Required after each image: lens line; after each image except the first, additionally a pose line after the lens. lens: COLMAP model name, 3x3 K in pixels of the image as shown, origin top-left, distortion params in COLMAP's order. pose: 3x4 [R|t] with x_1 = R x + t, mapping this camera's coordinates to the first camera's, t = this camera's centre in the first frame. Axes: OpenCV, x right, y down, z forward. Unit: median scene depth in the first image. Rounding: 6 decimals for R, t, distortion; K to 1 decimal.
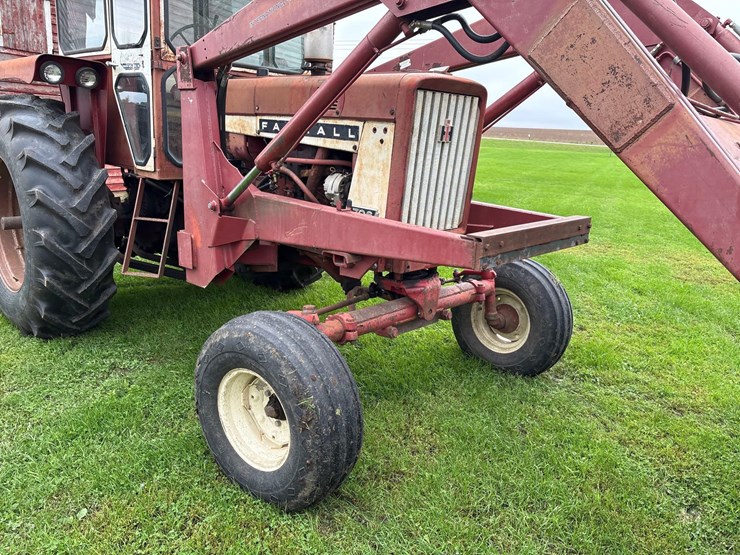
lens RADIAL K [[560.8, 0, 374.9], [0, 560.8, 279.2], [0, 0, 1]] dist [0.051045, -0.060554]
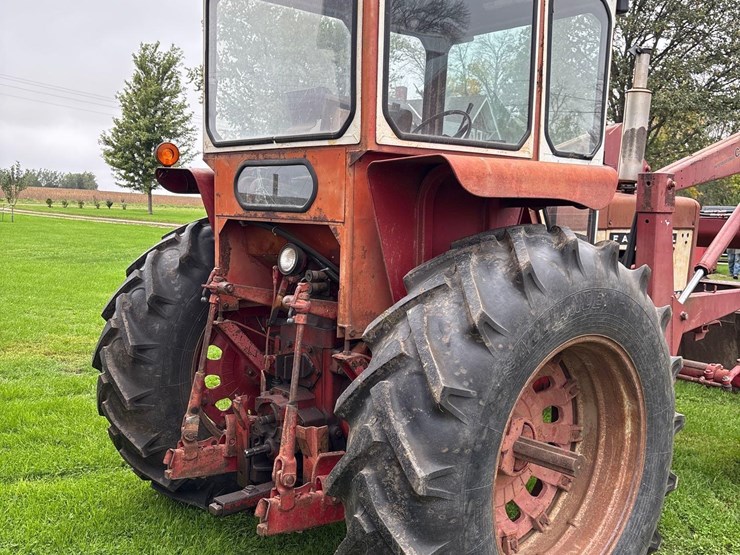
lens RADIAL K [[744.9, 0, 369.7], [0, 744.9, 281.9], [0, 0, 1]] dist [0.122610, -0.311204]
pose [[0.089229, -0.154732, 0.983919, -1.568483], [0.235835, 0.963050, 0.130063, -0.468255], [-0.967688, 0.220437, 0.122424, 1.245444]]
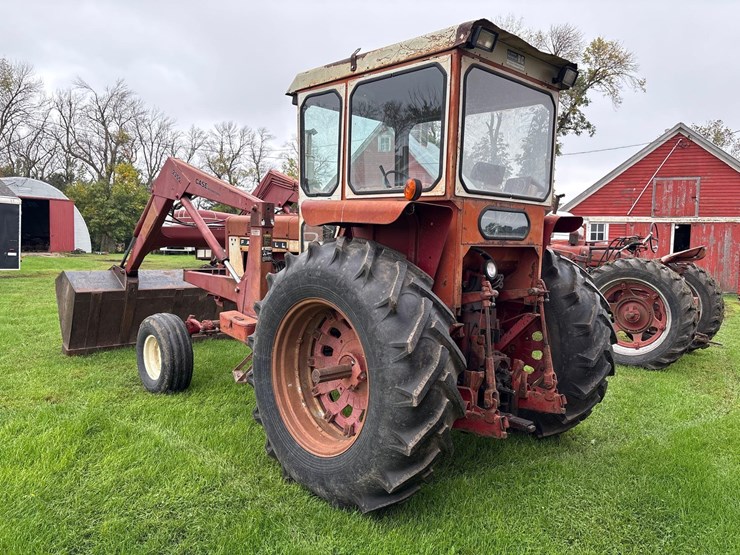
lens RADIAL K [[557.2, 0, 370.0], [0, 557.2, 277.5], [0, 0, 1]] dist [0.026648, -0.003243]
pose [[-0.993665, -0.098143, 0.054757, -0.410535], [-0.074203, 0.938862, 0.336203, -0.753517], [-0.084406, 0.330010, -0.940196, 2.594663]]
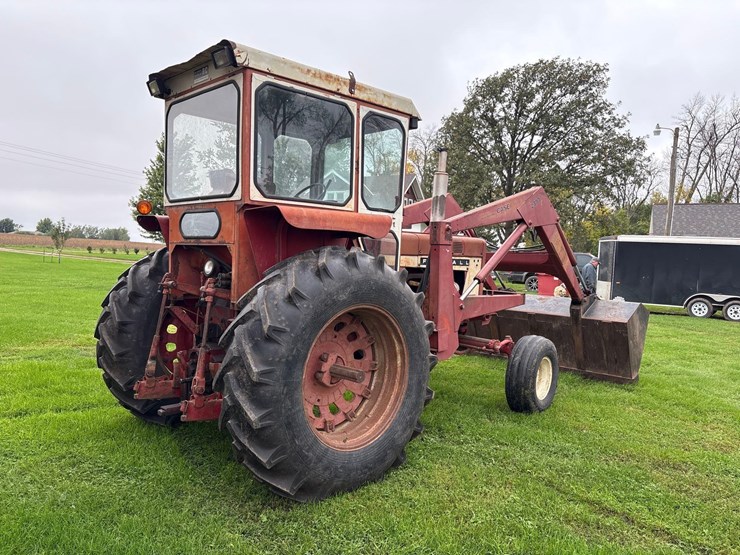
lens RADIAL K [[560.8, 0, 374.9], [0, 560.8, 279.2], [0, 0, 1]] dist [0.051045, -0.060554]
pose [[0.026286, -0.098493, 0.994790, -1.862806], [0.230099, 0.969009, 0.089861, -0.395955], [-0.972812, 0.226538, 0.048135, 1.043503]]
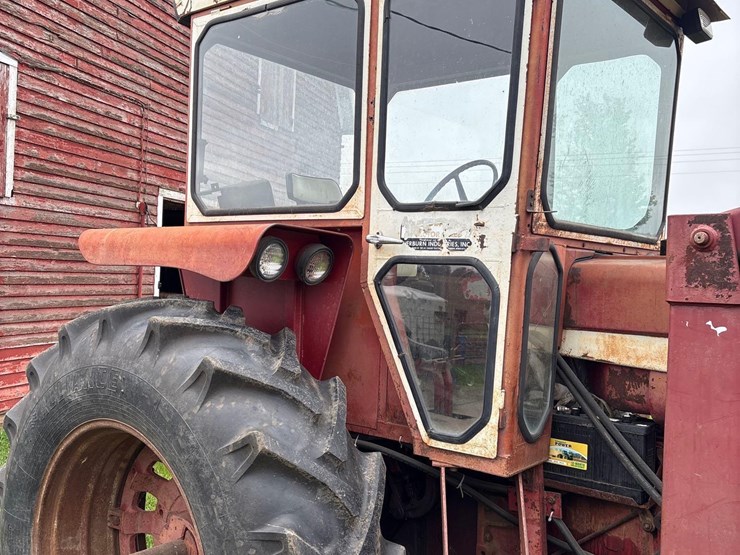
lens RADIAL K [[748.9, 0, 370.0], [0, 748.9, 277.5], [0, 0, 1]] dist [0.021802, -0.016846]
pose [[0.996342, -0.020848, 0.082879, -0.578658], [0.040645, 0.968683, -0.244953, -0.201153], [-0.075177, 0.247425, 0.965986, 0.402570]]
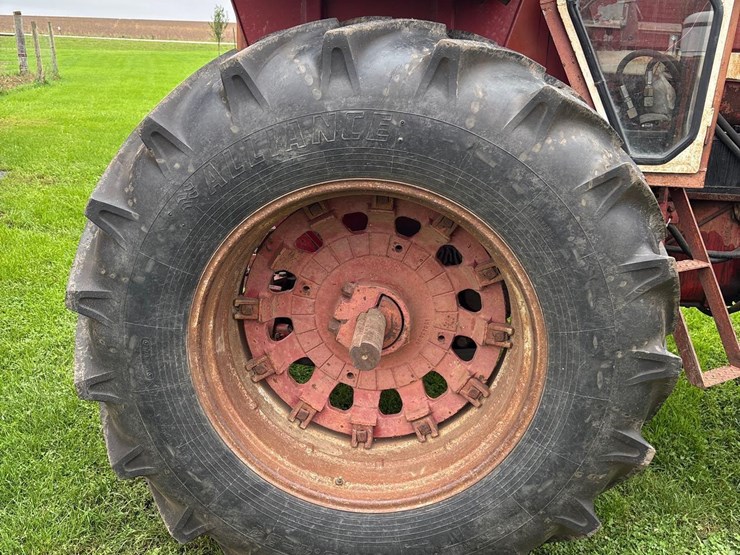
lens RADIAL K [[744.9, 0, 369.7], [0, 744.9, 281.9], [0, 0, 1]] dist [0.122610, -0.311204]
pose [[0.778187, -0.217926, 0.589010, -1.109586], [0.173472, 0.975965, 0.131907, -0.251722], [-0.603600, -0.000471, 0.797287, 0.682527]]
